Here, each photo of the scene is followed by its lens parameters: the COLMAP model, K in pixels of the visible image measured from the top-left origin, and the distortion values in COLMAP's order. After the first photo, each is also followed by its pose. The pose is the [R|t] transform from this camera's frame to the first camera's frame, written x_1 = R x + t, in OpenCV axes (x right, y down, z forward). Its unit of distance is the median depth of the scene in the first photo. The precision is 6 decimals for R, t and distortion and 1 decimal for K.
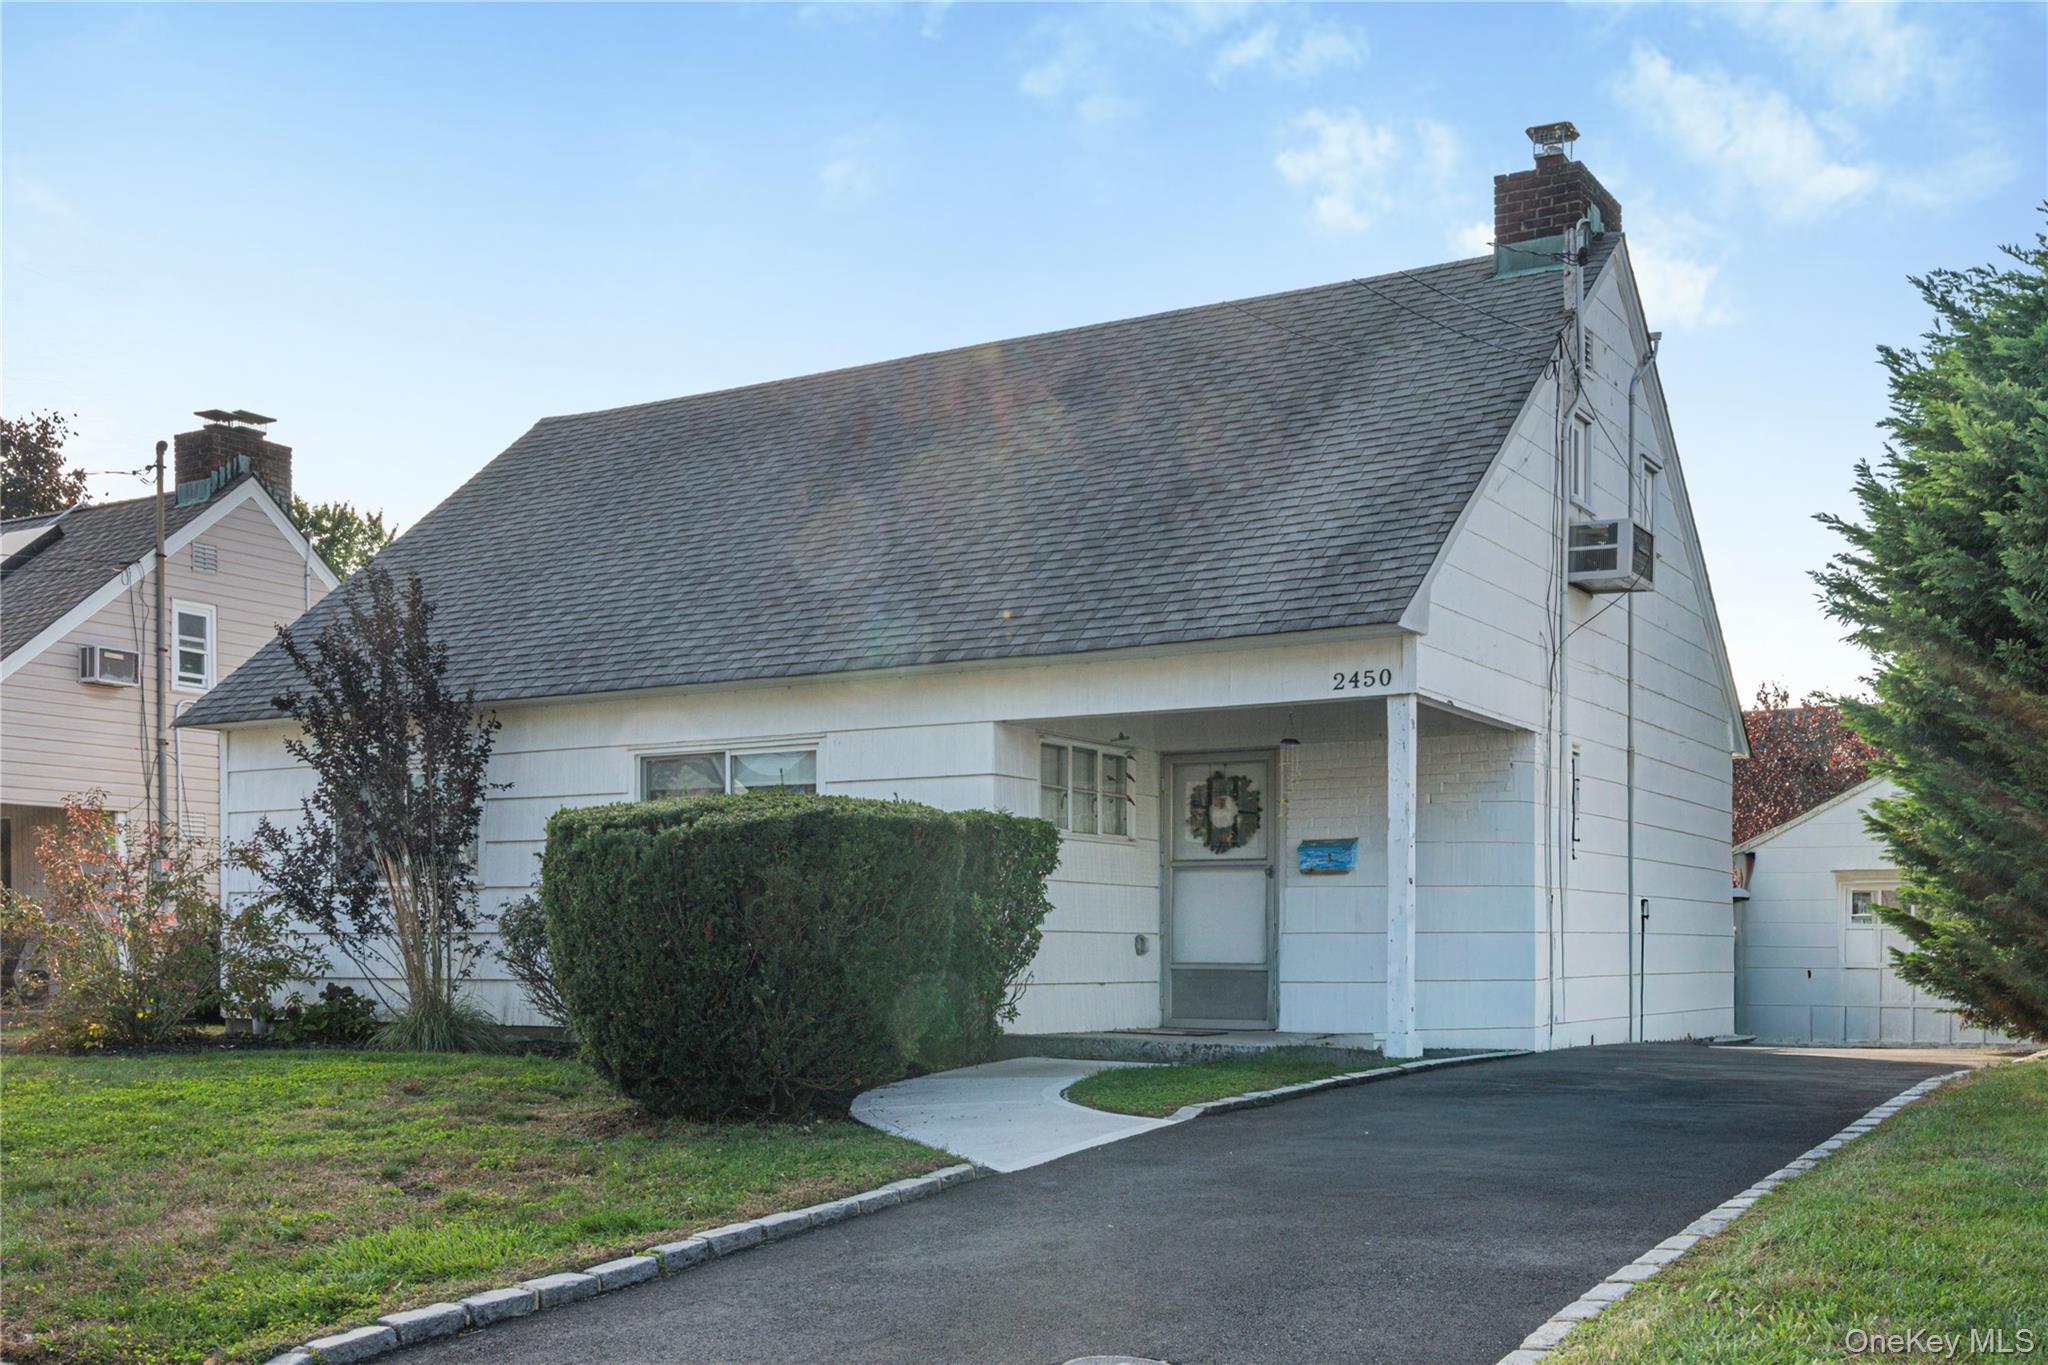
lens RADIAL K [[2105.9, 0, 1024.2], [0, 2105.9, 683.9], [0, 0, 1]] dist [-0.048258, 0.000000]
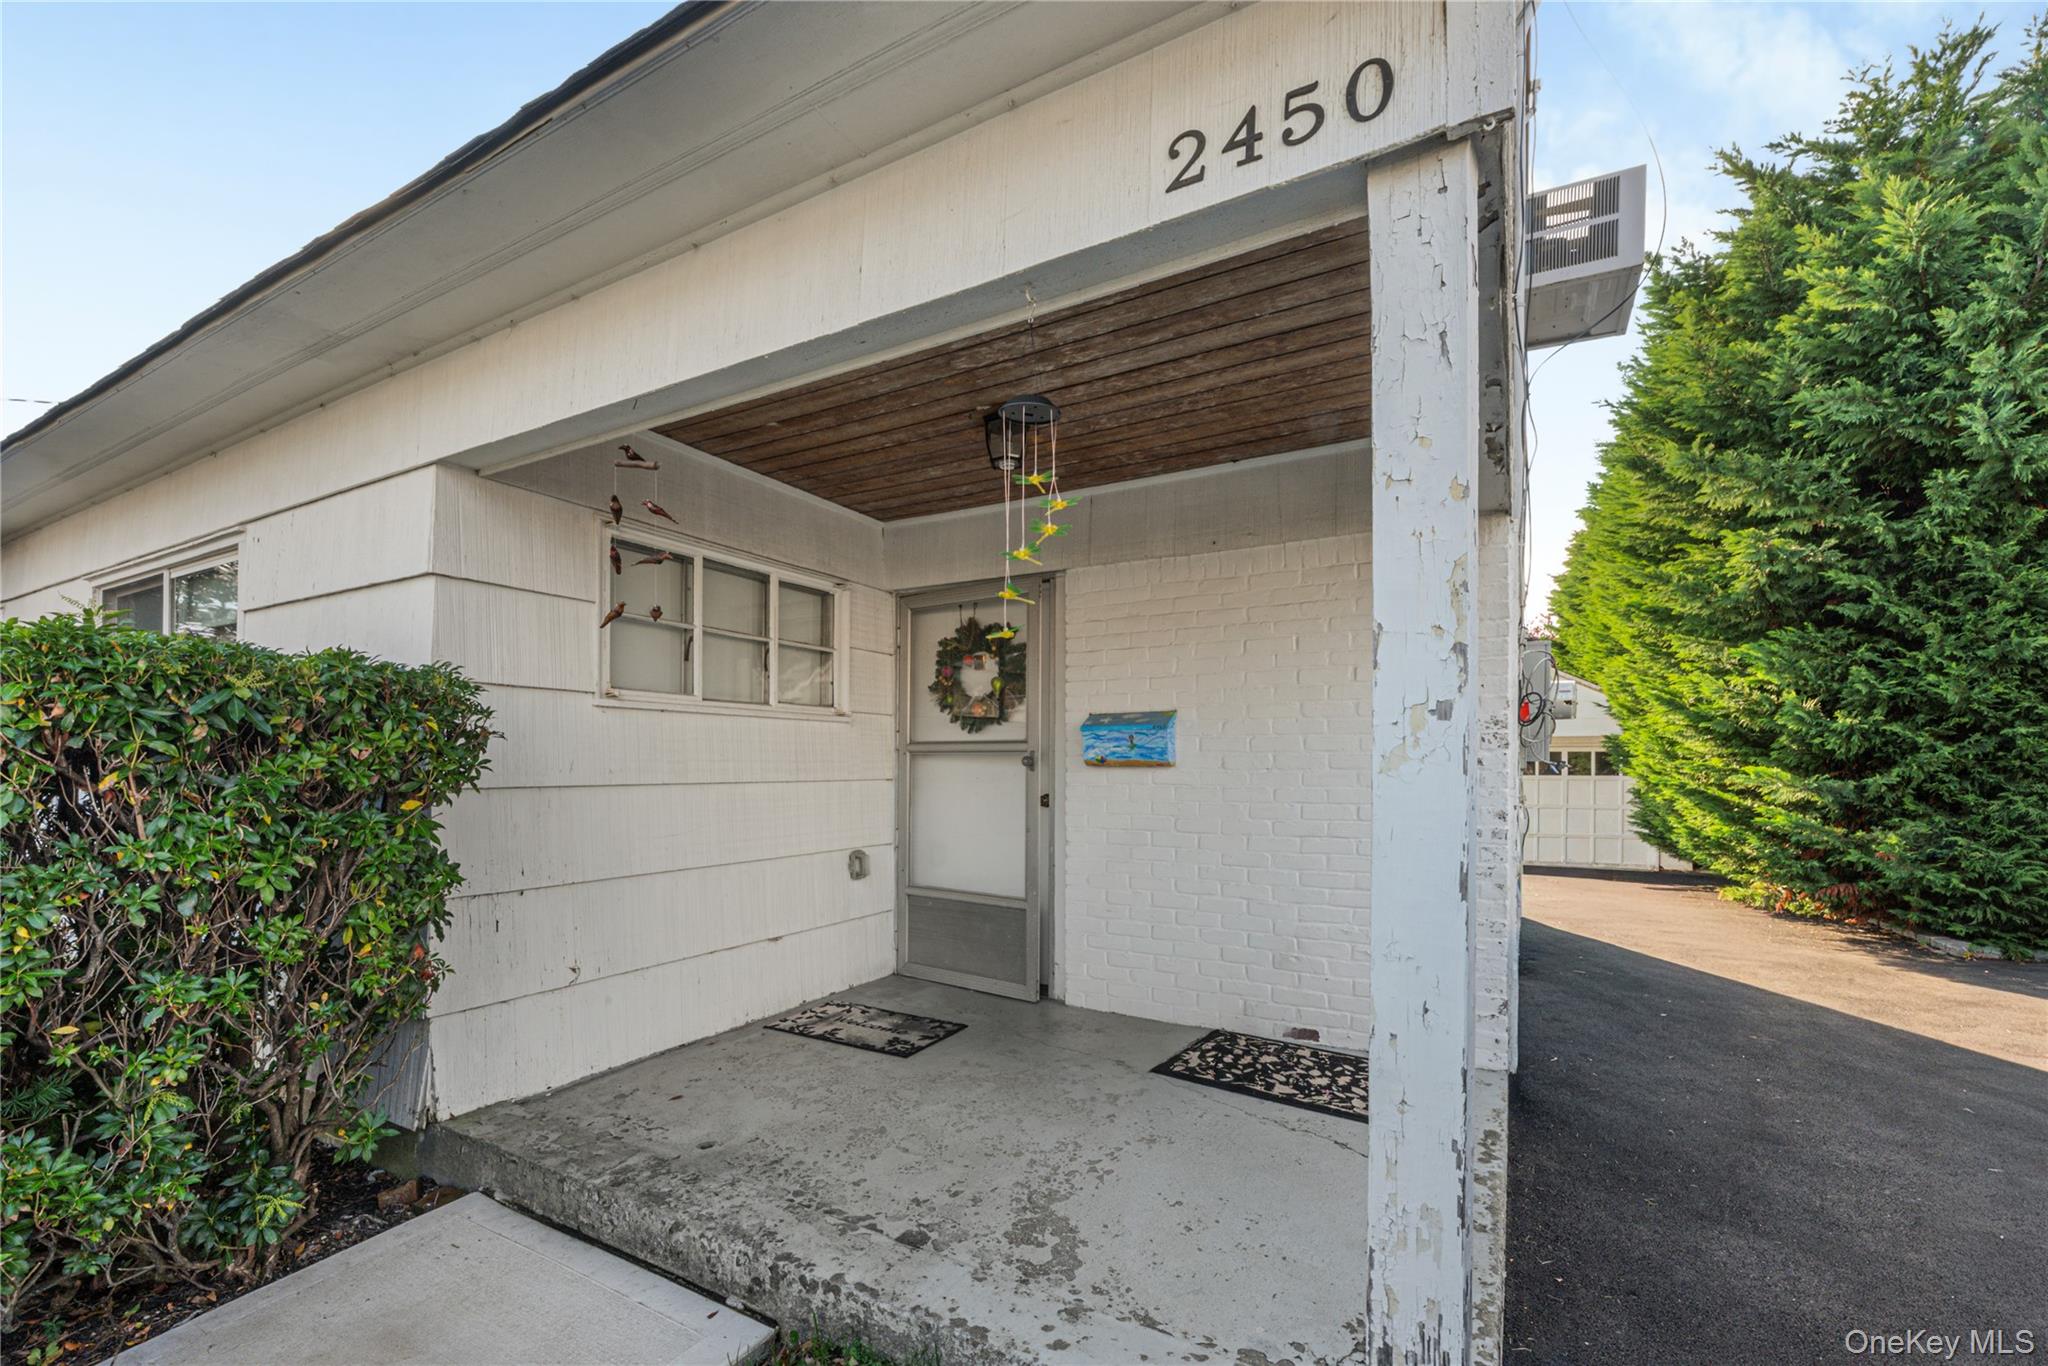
lens RADIAL K [[833.1, 0, 1023.9], [0, 833.1, 660.7], [0, 0, 1]] dist [0.004213, -0.000632]
pose [[0.999411, -0.000971, 0.034301, 0.100970], [0.000754, 0.999980, 0.006355, 0.055119], [-0.034306, -0.006325, 0.999391, 0.726489]]
